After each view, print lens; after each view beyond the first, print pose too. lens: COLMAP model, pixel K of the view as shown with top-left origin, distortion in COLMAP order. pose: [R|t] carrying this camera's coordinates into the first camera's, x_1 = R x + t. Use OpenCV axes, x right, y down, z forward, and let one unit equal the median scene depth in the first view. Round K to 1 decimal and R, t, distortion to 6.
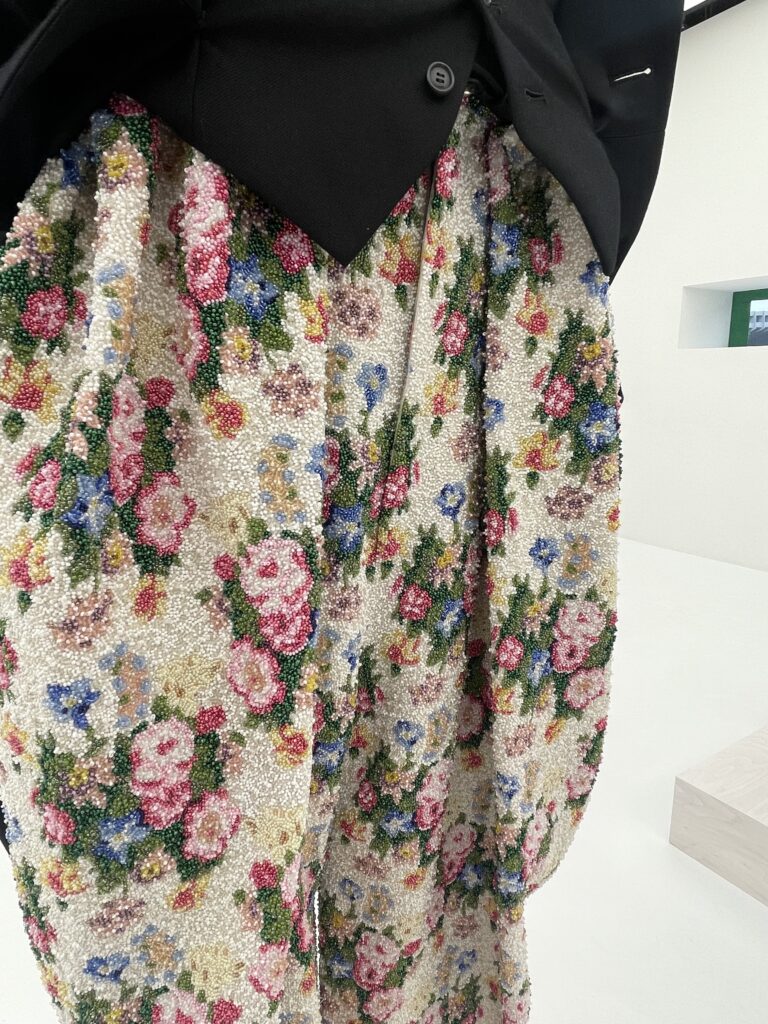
lens RADIAL K [[644.9, 0, 380.8], [0, 644.9, 513.0], [0, 0, 1]] dist [-0.003158, 0.000855]
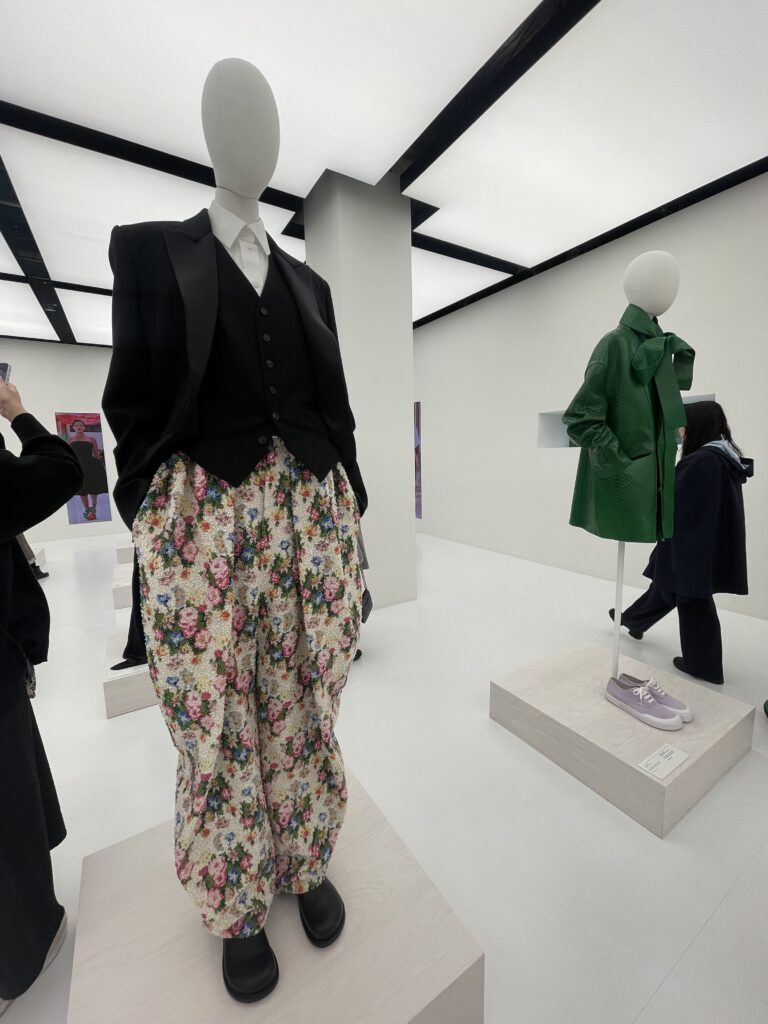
lens RADIAL K [[411.4, 0, 389.1], [0, 411.4, 510.2], [0, 0, 1]] dist [-0.001595, -0.000508]
pose [[0.999970, -0.007657, 0.000809, 0.756123], [0.007697, 0.996936, -0.077836, -0.037982], [-0.000210, 0.077840, 0.996966, -1.297683]]
